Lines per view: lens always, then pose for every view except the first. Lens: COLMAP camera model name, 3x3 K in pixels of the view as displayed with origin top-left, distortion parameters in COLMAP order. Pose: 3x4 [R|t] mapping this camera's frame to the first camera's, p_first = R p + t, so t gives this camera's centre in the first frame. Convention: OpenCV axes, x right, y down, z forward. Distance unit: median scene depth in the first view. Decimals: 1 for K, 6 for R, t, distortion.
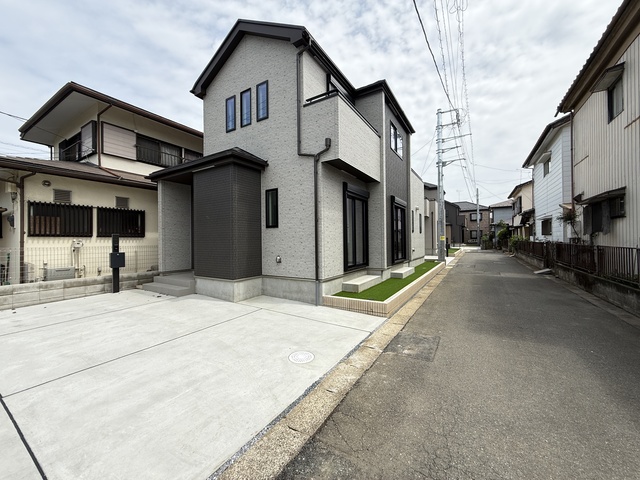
lens RADIAL K [[255.6, 0, 320.5], [0, 255.6, 238.5], [0, 0, 1]] dist [-0.000309, 0.000004]
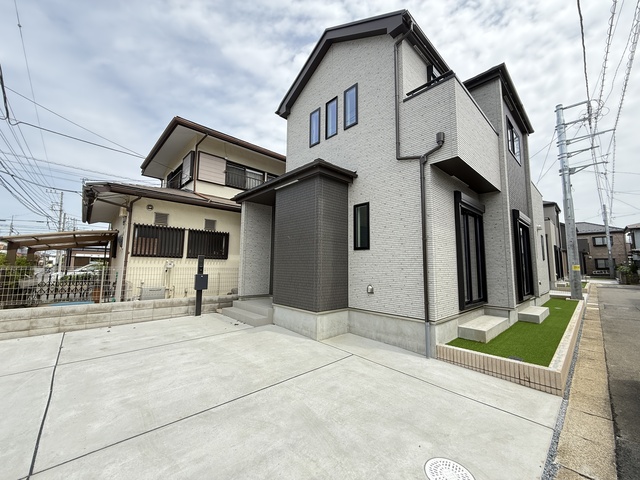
lens RADIAL K [[255.6, 0, 320.5], [0, 255.6, 238.5], [0, 0, 1]] dist [-0.000309, 0.000004]
pose [[0.964842, -0.005306, -0.262776, -0.099049], [-0.021106, 0.995003, -0.097590, 0.004647], [0.261980, 0.099705, 0.959909, 0.169775]]
